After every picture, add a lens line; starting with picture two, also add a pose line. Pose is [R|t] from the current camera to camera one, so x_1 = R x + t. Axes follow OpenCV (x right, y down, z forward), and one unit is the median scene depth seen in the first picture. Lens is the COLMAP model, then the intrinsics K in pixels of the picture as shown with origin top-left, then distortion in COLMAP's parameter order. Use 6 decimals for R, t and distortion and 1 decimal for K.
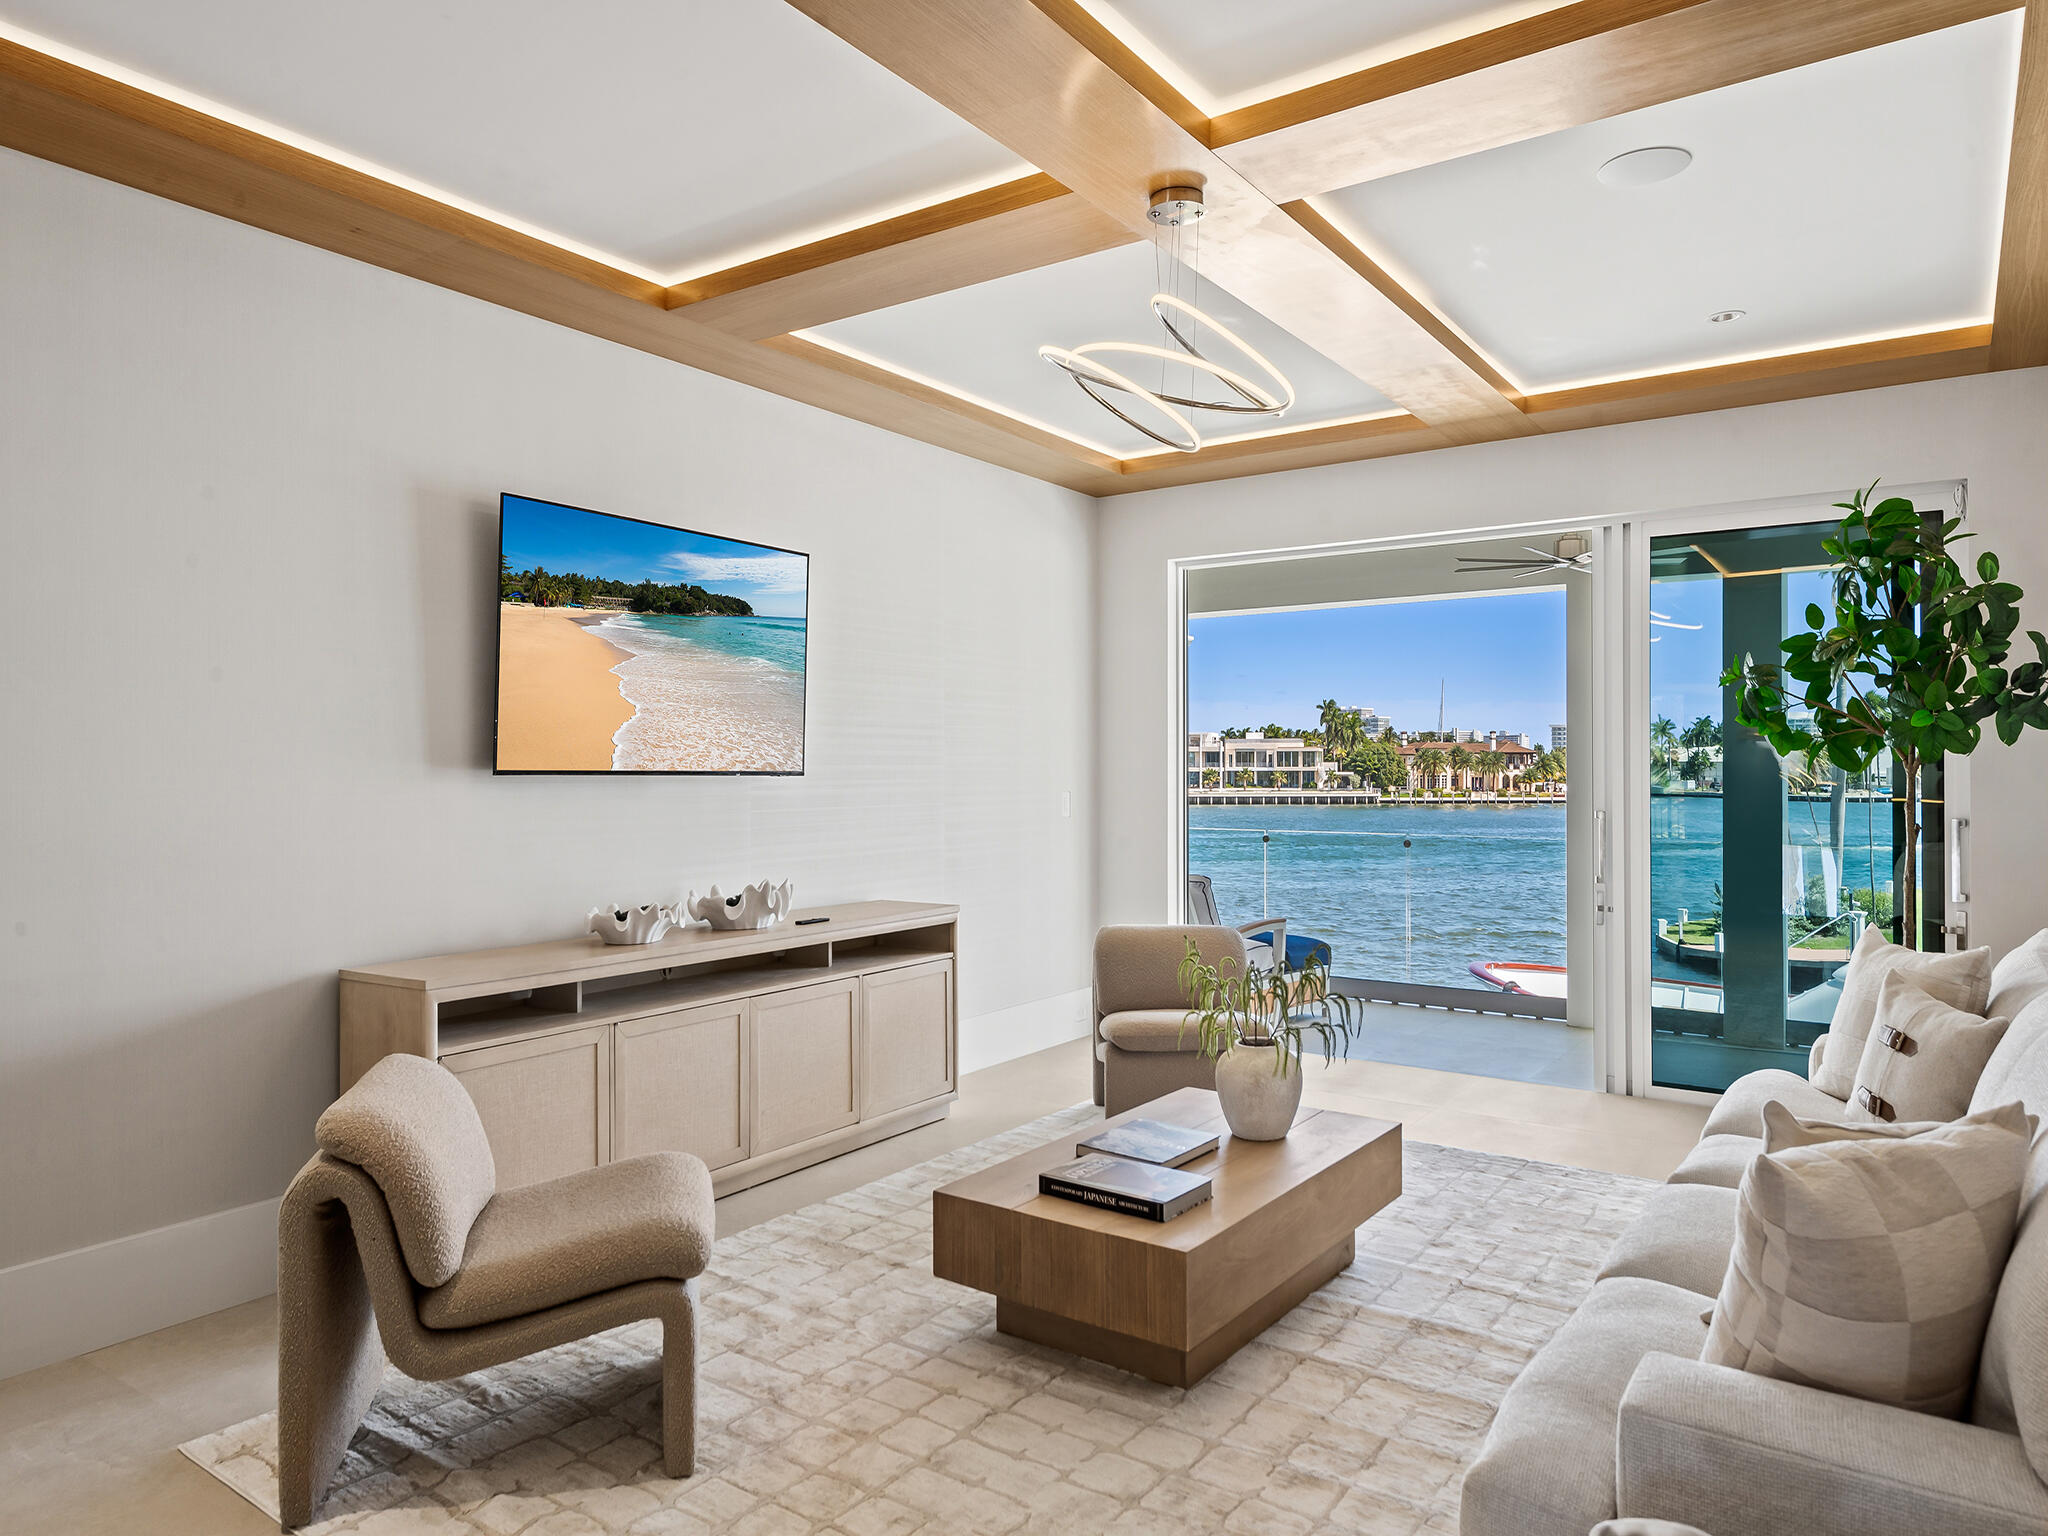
lens RADIAL K [[1337.3, 0, 1024.0], [0, 1337.3, 768.0], [0, 0, 1]] dist [0.006780, 0.000814]
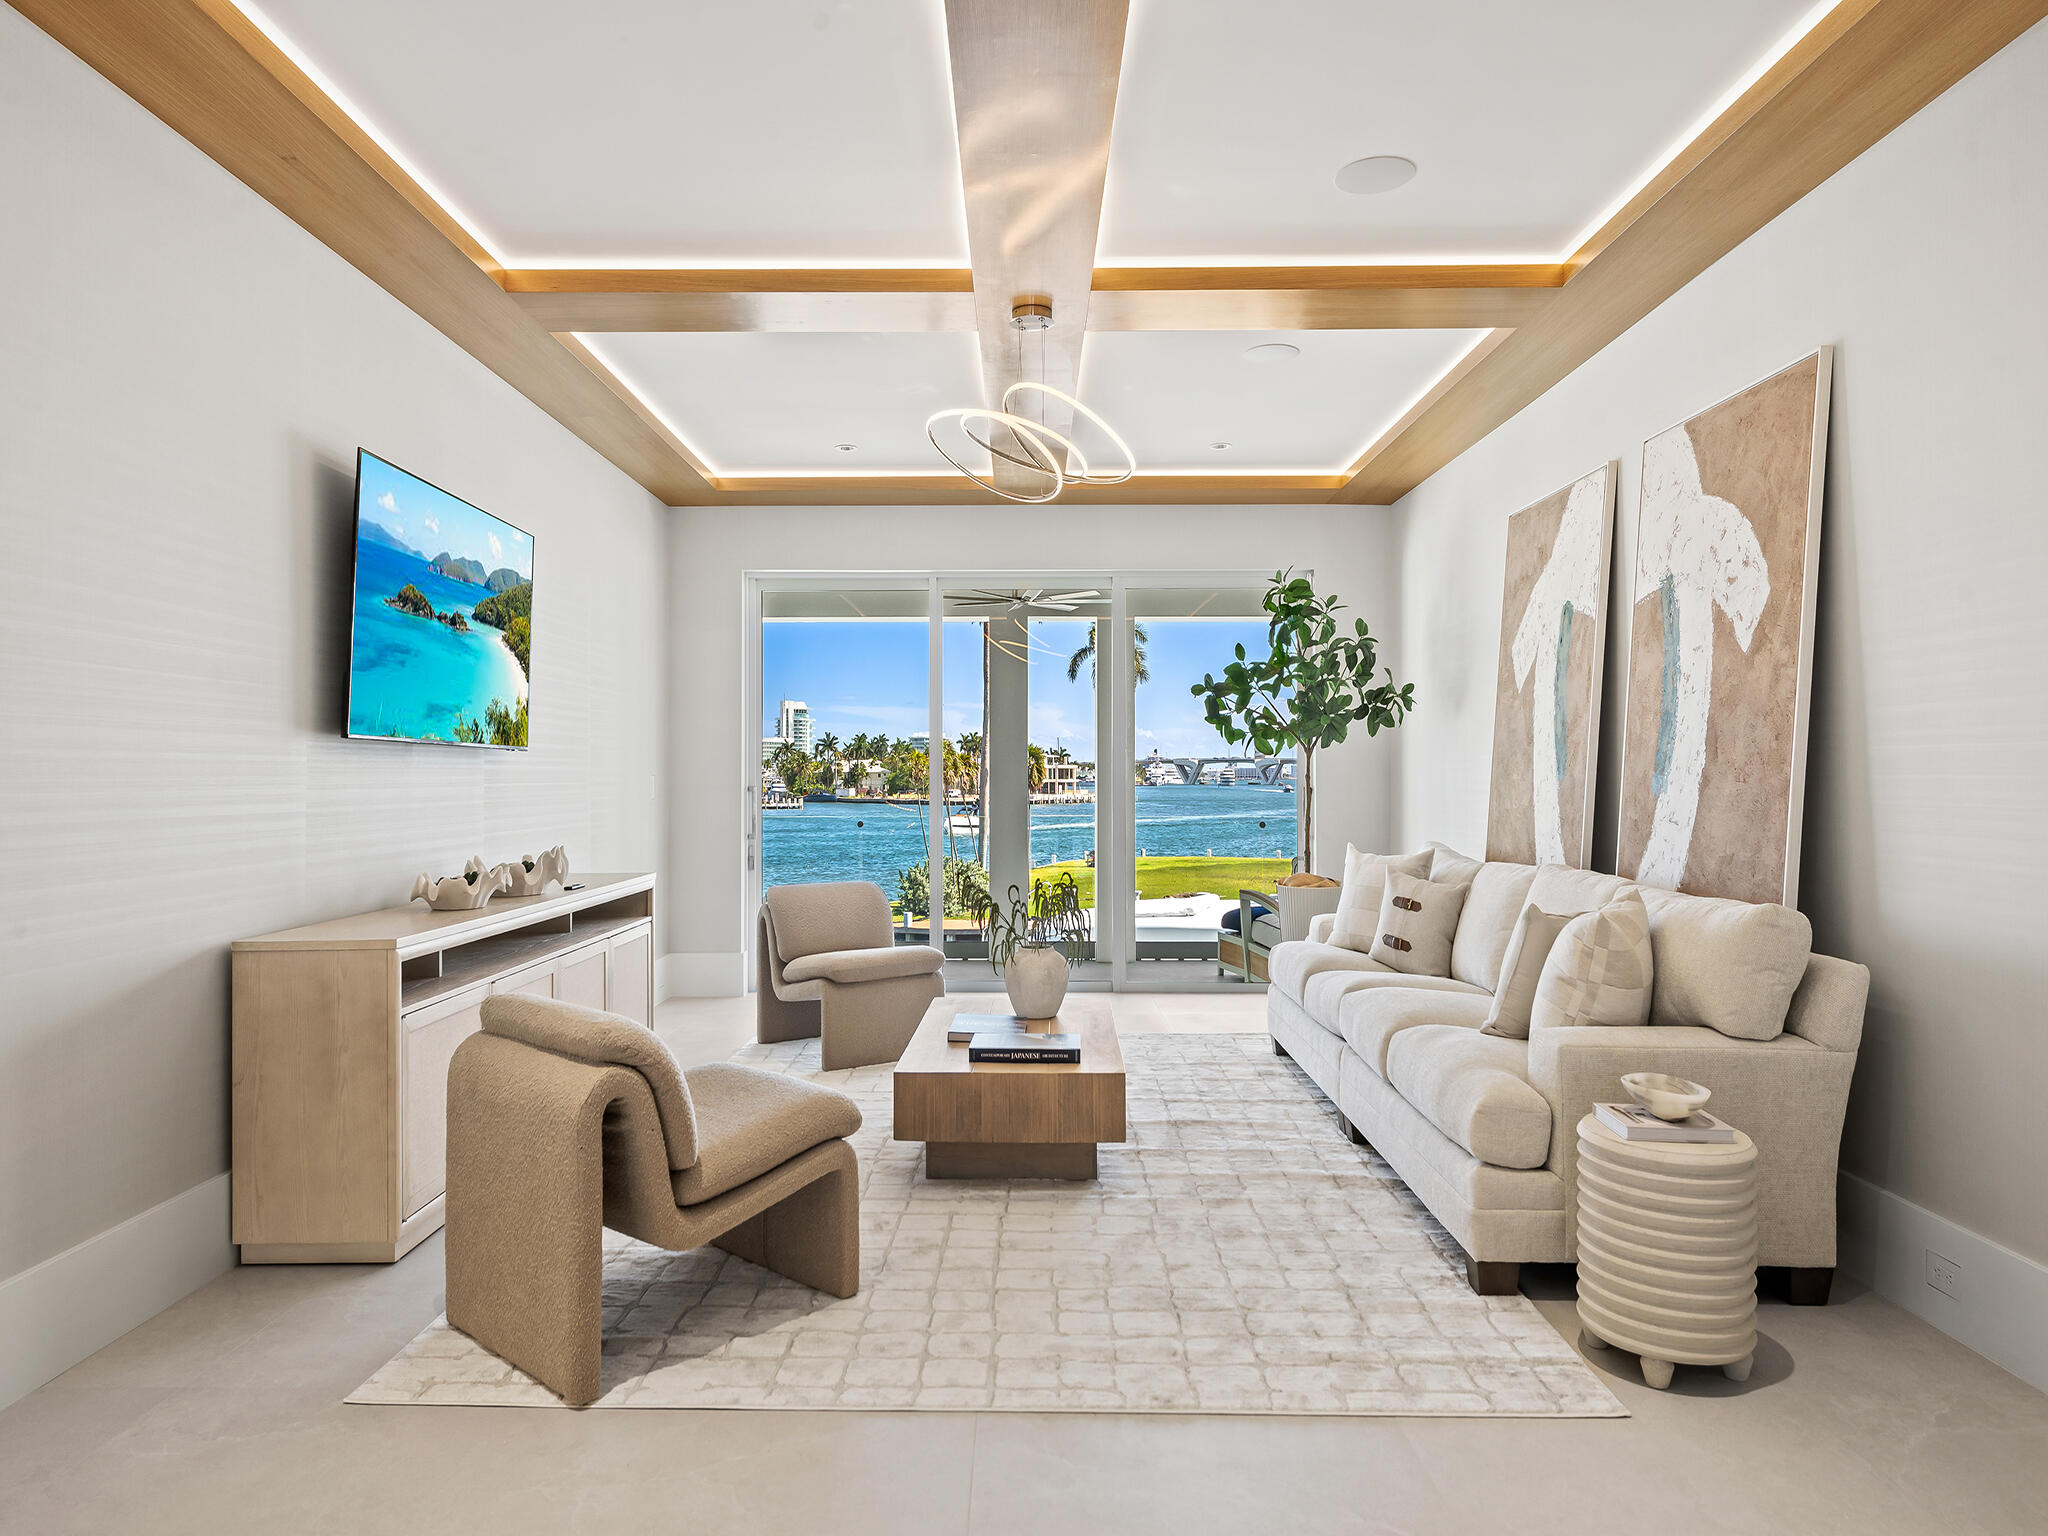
lens RADIAL K [[1279.2, 0, 1024.0], [0, 1279.2, 768.0], [0, 0, 1]] dist [0.000802, 0.001542]
pose [[0.819832, 0.005336, 0.572579, -0.624610], [-0.000398, 0.999962, -0.008748, 0.041127], [-0.572603, 0.006944, 0.819803, -0.046771]]
